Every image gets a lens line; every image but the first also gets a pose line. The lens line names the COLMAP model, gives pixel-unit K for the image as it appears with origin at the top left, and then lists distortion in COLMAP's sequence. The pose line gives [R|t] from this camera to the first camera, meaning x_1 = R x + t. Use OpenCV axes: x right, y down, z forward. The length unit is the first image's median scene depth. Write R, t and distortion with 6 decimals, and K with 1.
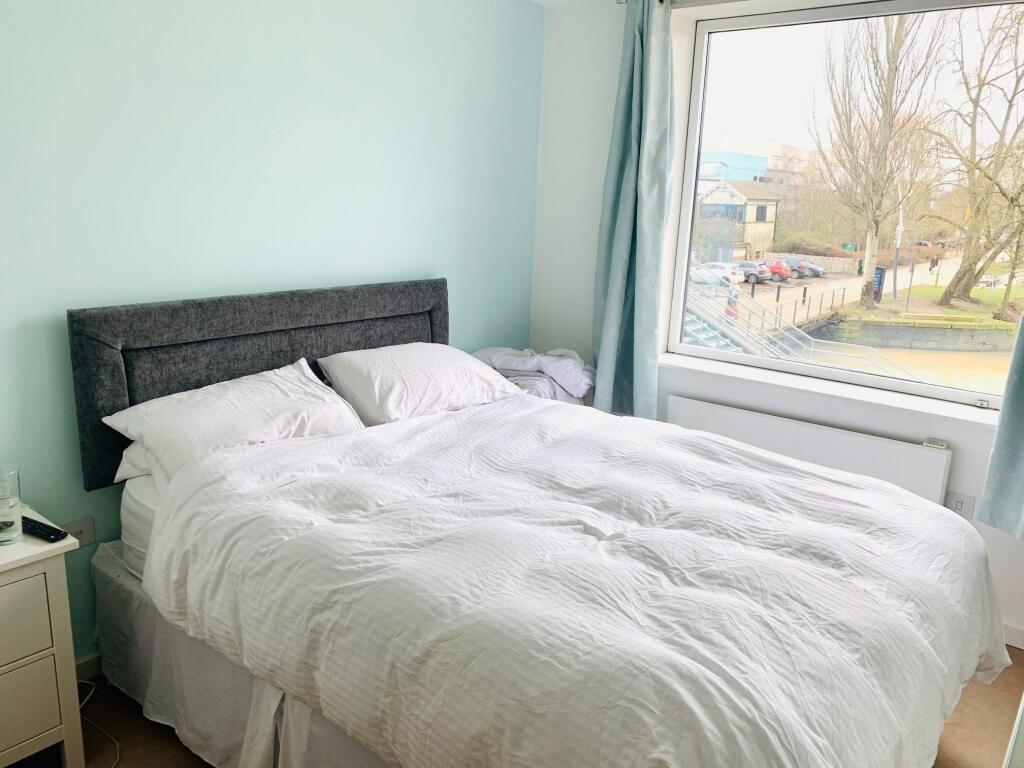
lens RADIAL K [[794.4, 0, 514.5], [0, 794.4, 385.5], [0, 0, 1]] dist [0.065925, -0.108217]
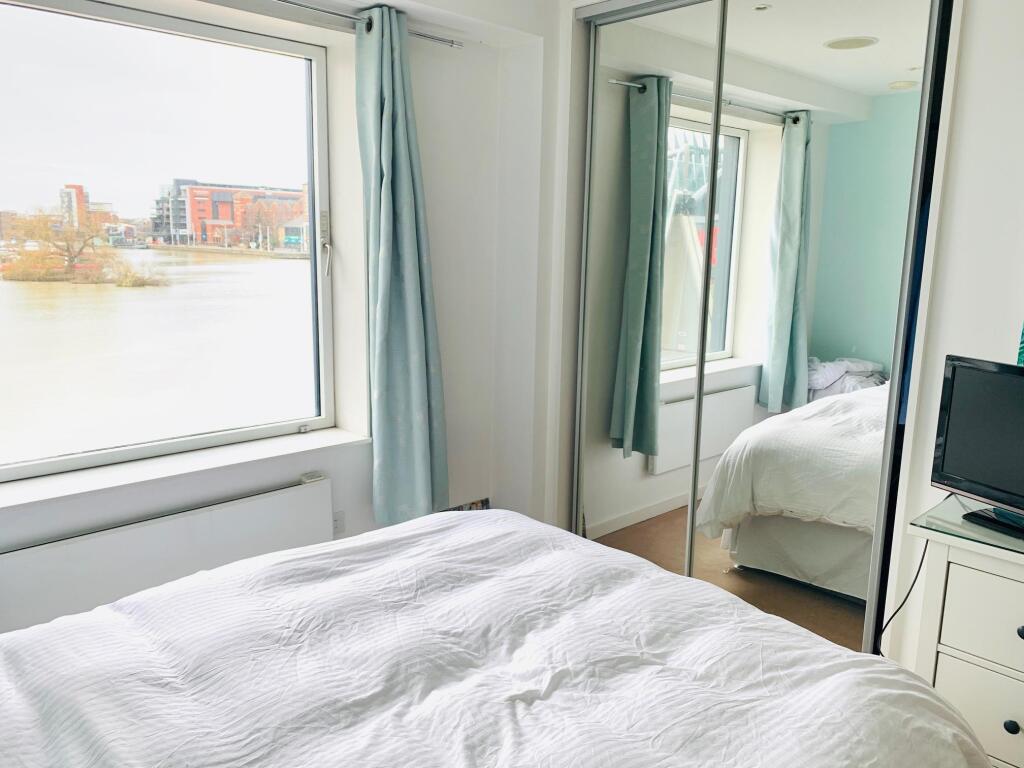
lens RADIAL K [[794.4, 0, 514.5], [0, 794.4, 385.5], [0, 0, 1]] dist [0.065925, -0.108217]
pose [[0.110072, -0.217658, 0.969799, -0.539928], [0.222589, 0.956343, 0.189374, -0.232937], [-0.968679, 0.195022, 0.153715, 0.770423]]
